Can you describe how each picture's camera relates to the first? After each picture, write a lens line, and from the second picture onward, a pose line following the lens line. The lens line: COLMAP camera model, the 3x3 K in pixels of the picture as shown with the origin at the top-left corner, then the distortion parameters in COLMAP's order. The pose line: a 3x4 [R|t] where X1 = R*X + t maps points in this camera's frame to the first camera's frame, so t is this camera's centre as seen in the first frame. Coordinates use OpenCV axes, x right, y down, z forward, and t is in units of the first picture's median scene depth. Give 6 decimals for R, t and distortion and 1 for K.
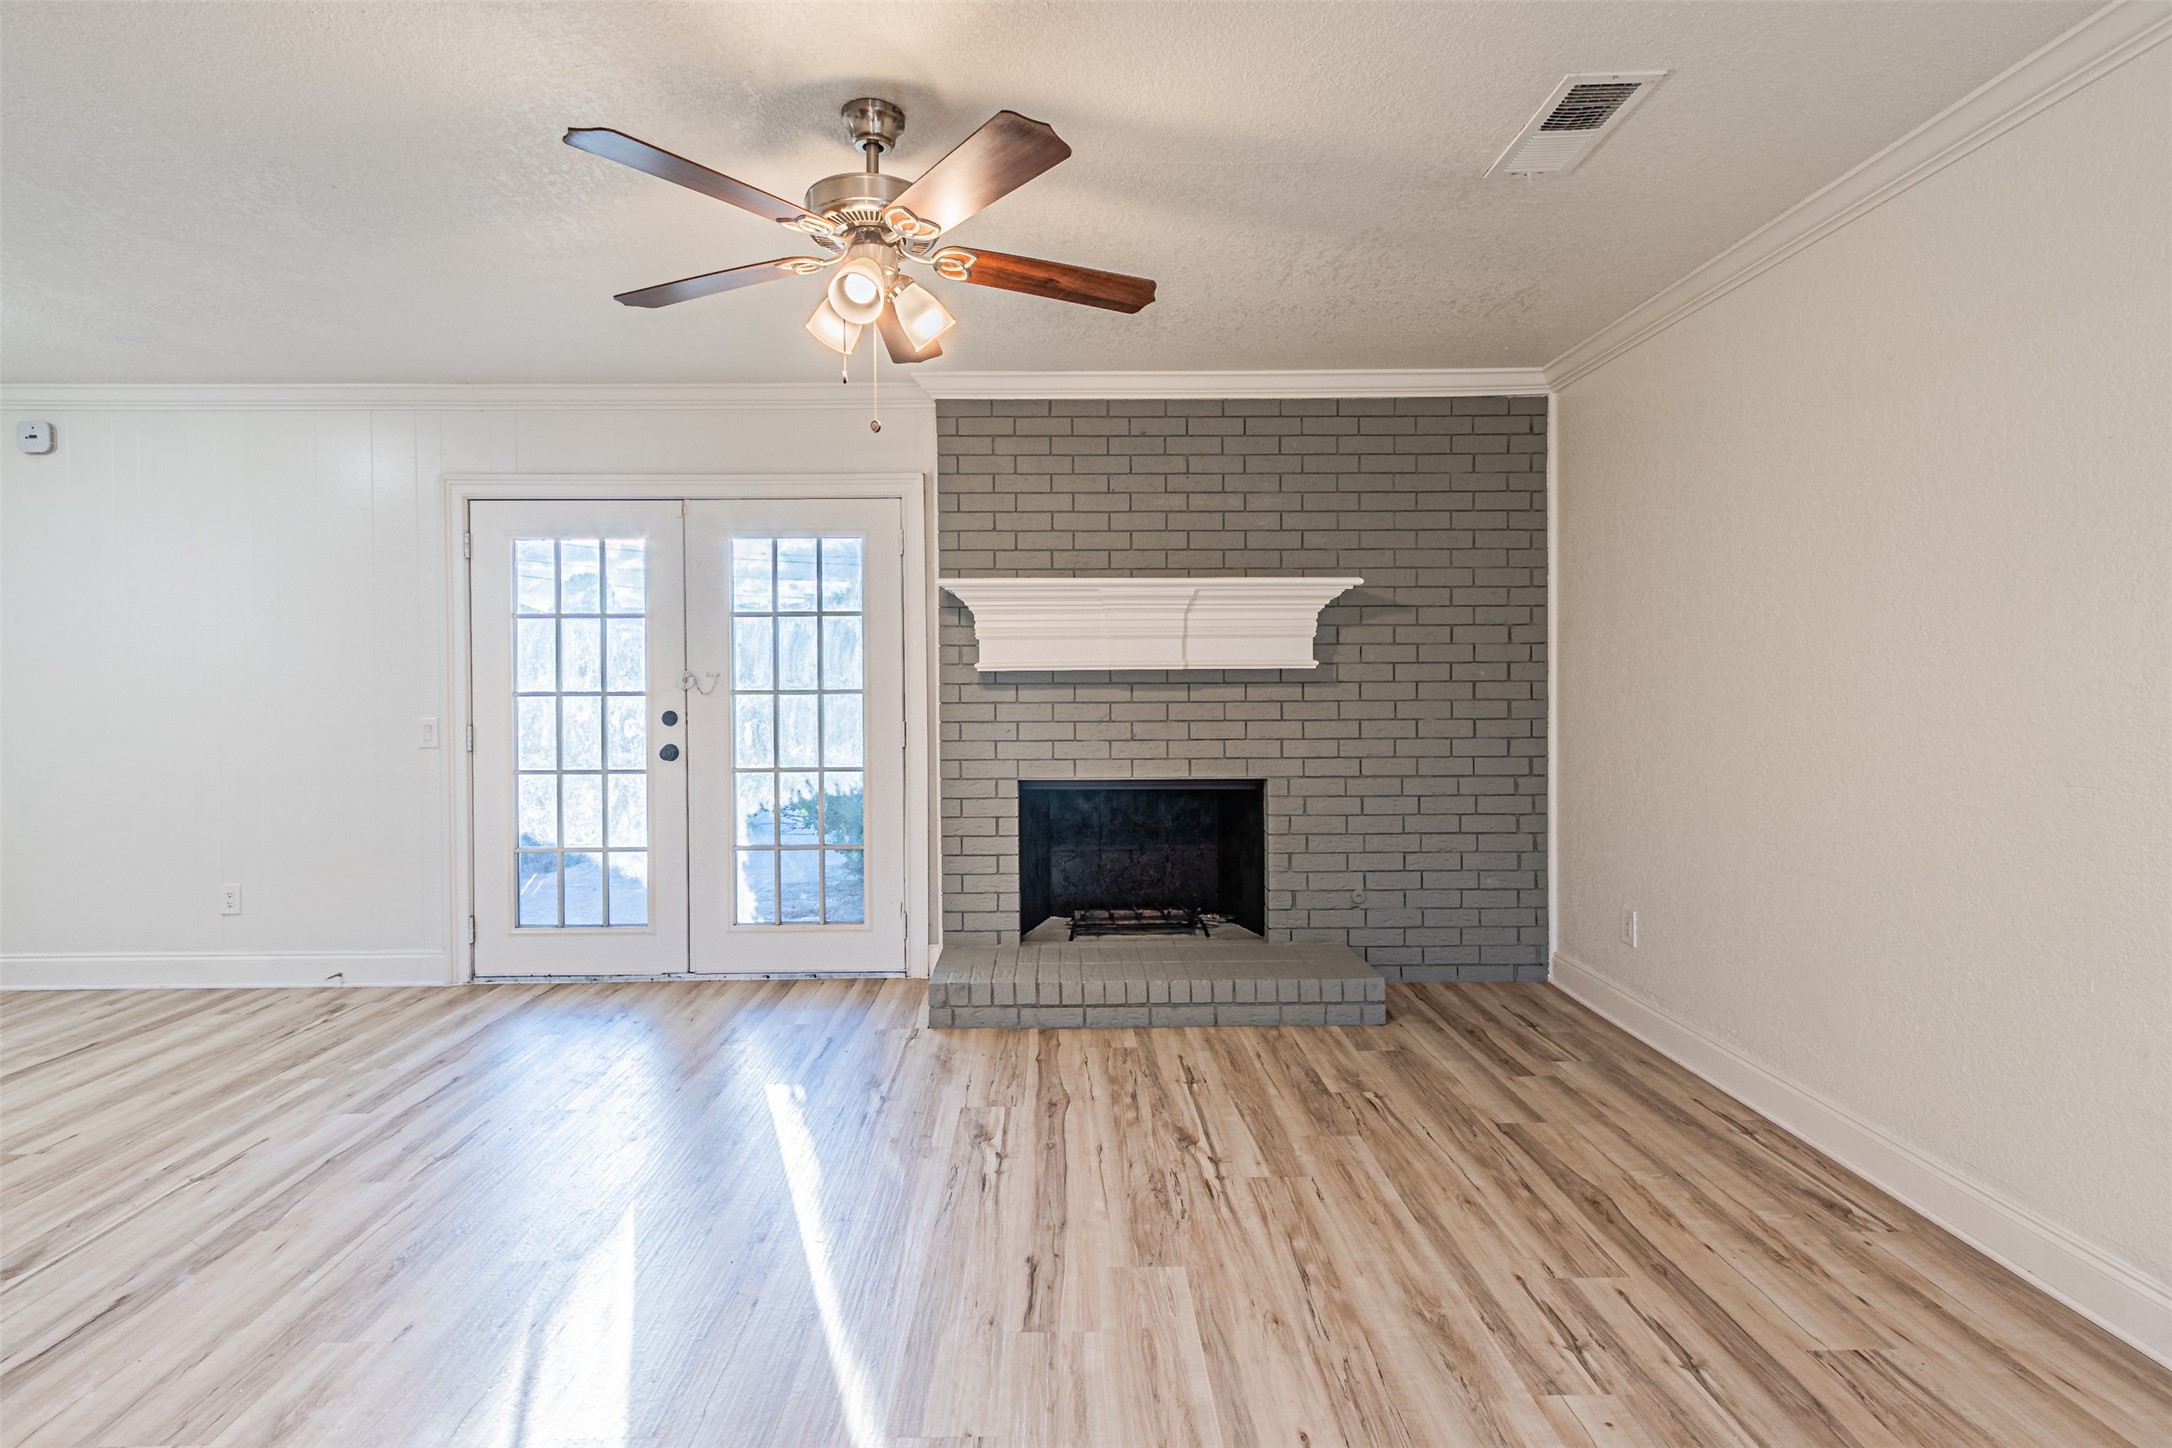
lens RADIAL K [[956.5, 0, 1072.3], [0, 956.5, 679.6], [0, 0, 1]] dist [0.005883, -0.001610]
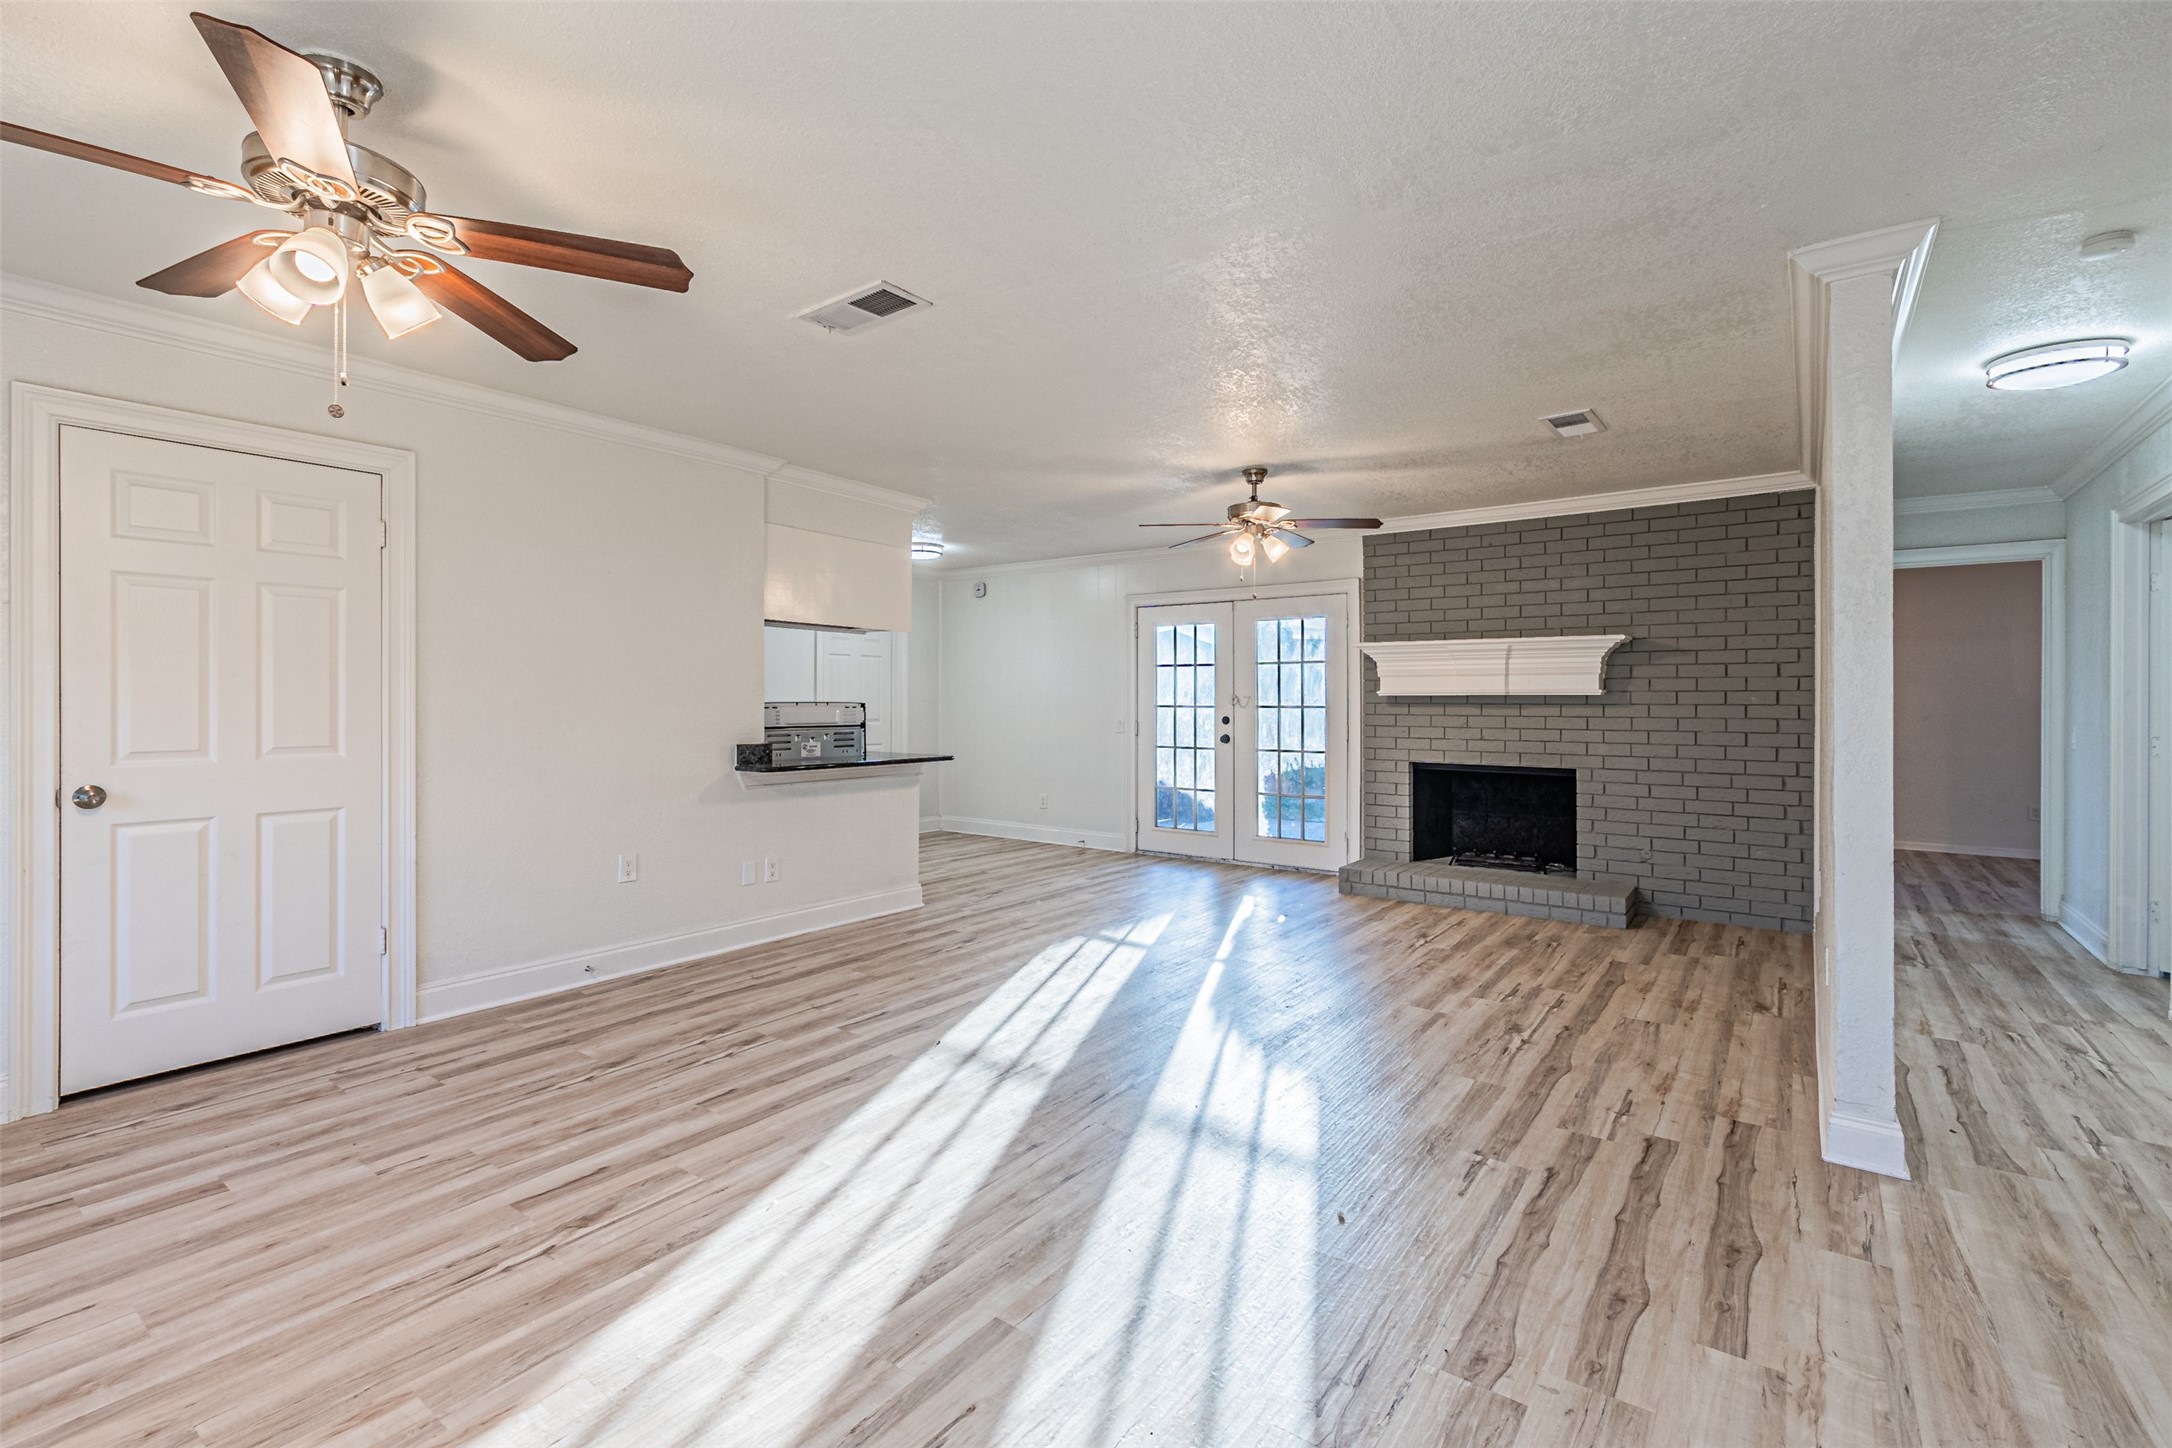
lens RADIAL K [[956.5, 0, 1086.5], [0, 956.5, 723.6], [0, 0, 1]] dist [0.005883, -0.001610]
pose [[0.793831, 0.022660, -0.607716, 0.504459], [-0.007623, 0.999598, 0.027315, -0.001953], [0.608090, -0.017051, 0.793685, -0.649839]]
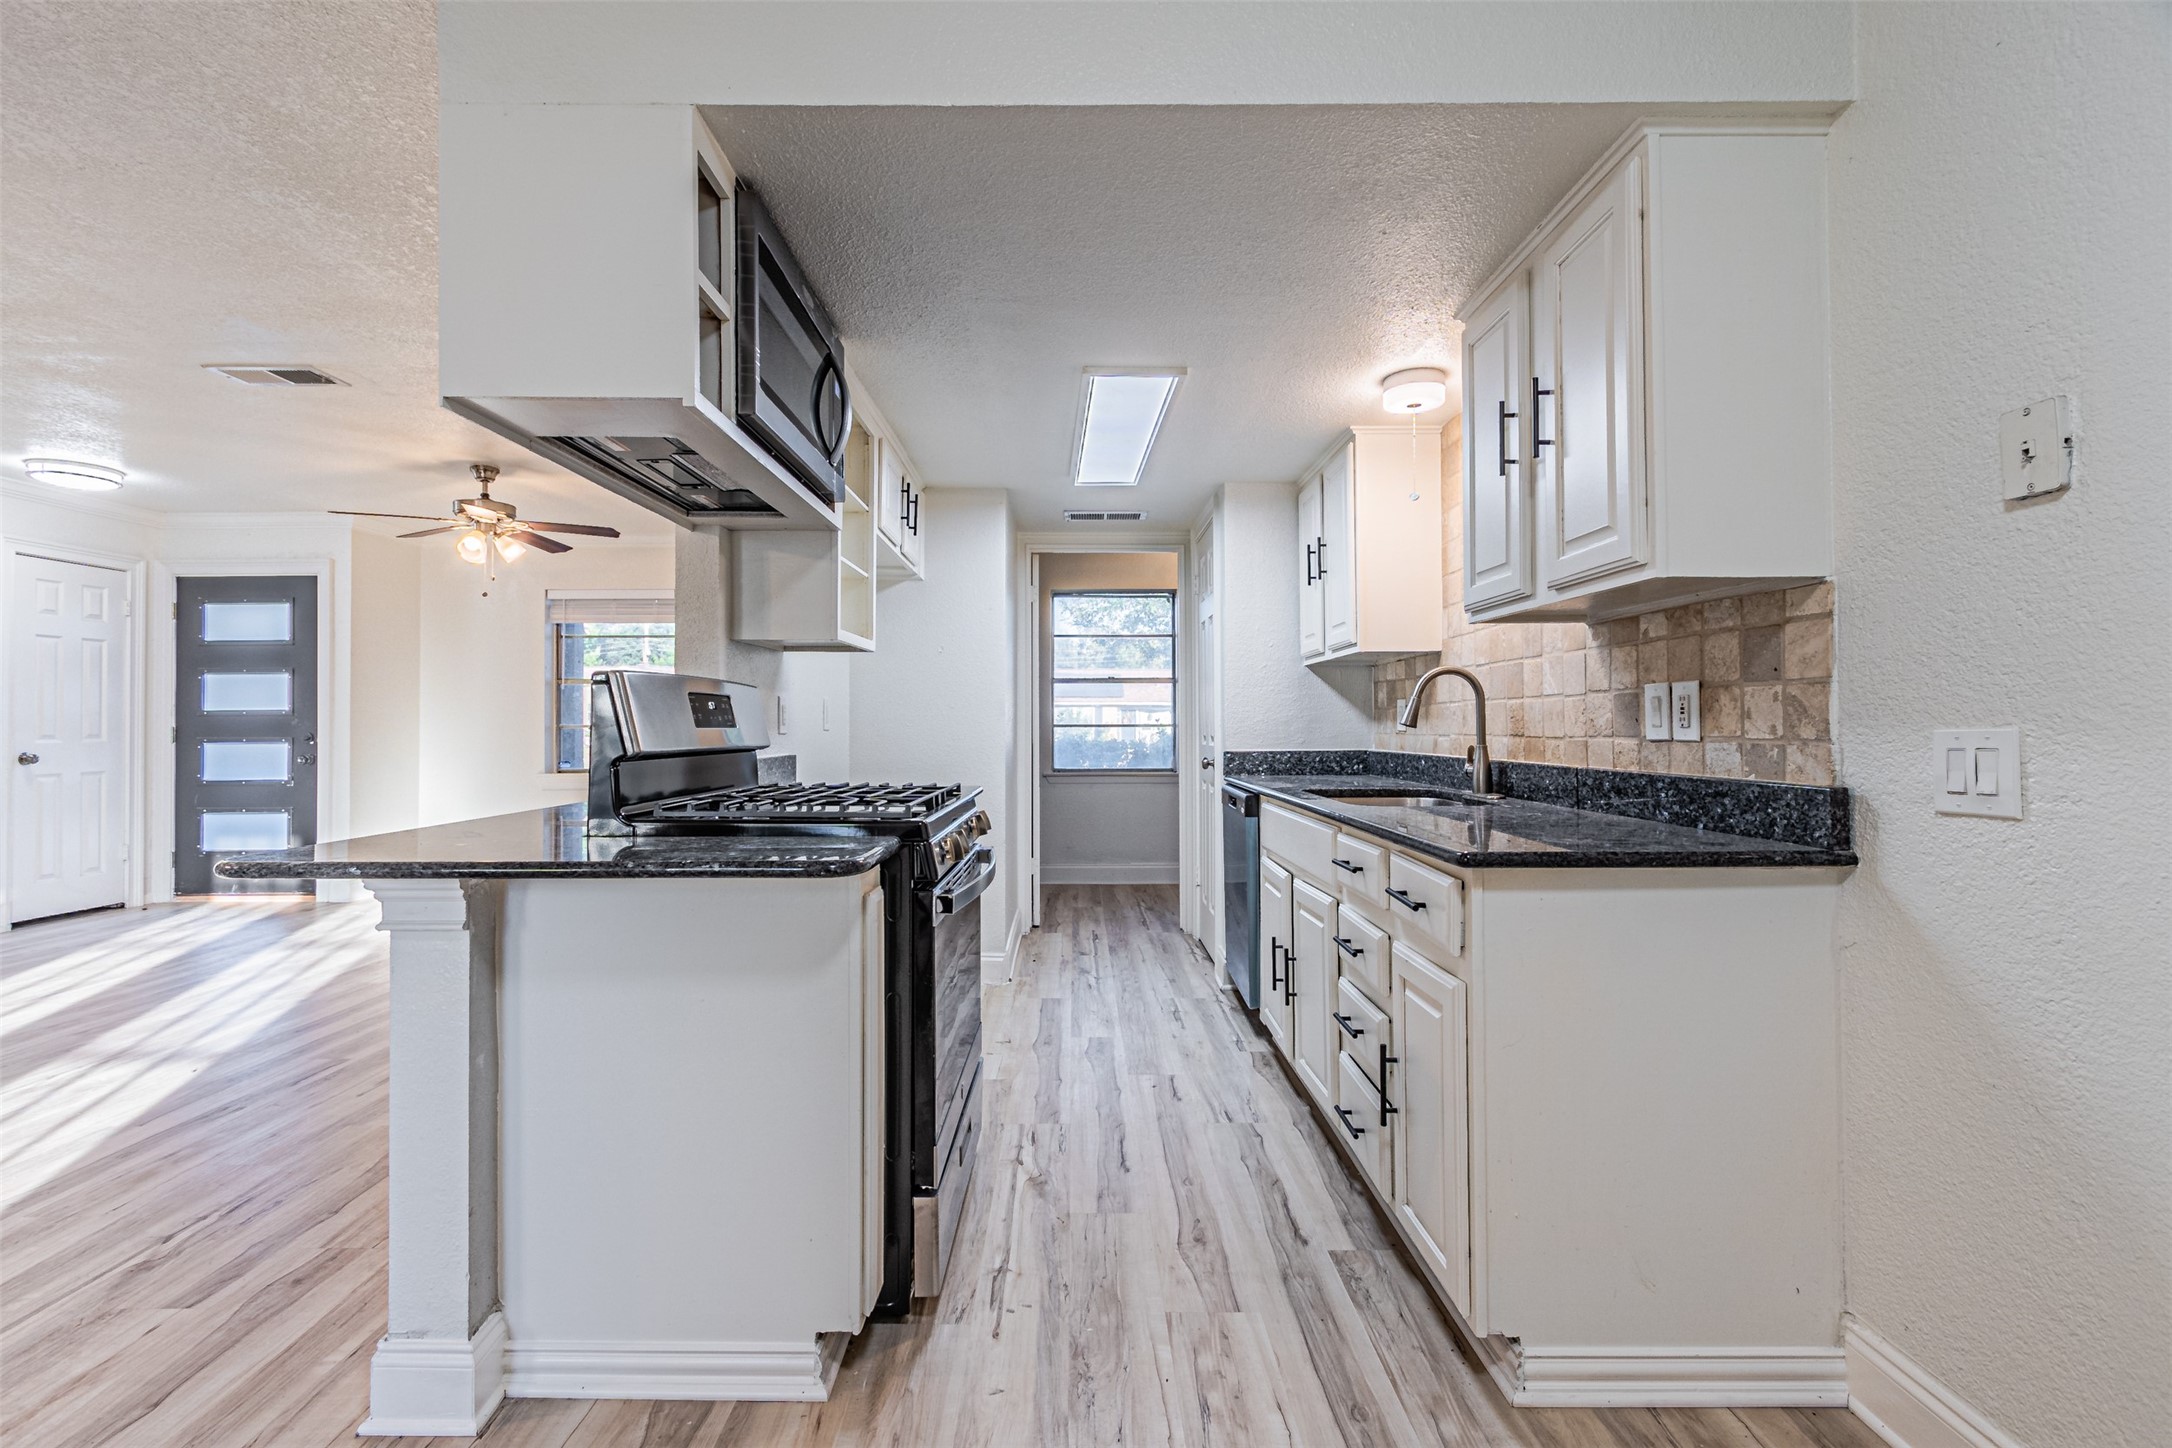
lens RADIAL K [[956.5, 0, 1080.8], [0, 956.5, 712.1], [0, 0, 1]] dist [0.005883, -0.001610]
pose [[-0.999869, 0.007111, 0.014559, -0.890970], [0.006954, 0.999917, -0.010834, 0.036184], [-0.014635, -0.010731, -0.999835, 0.759100]]
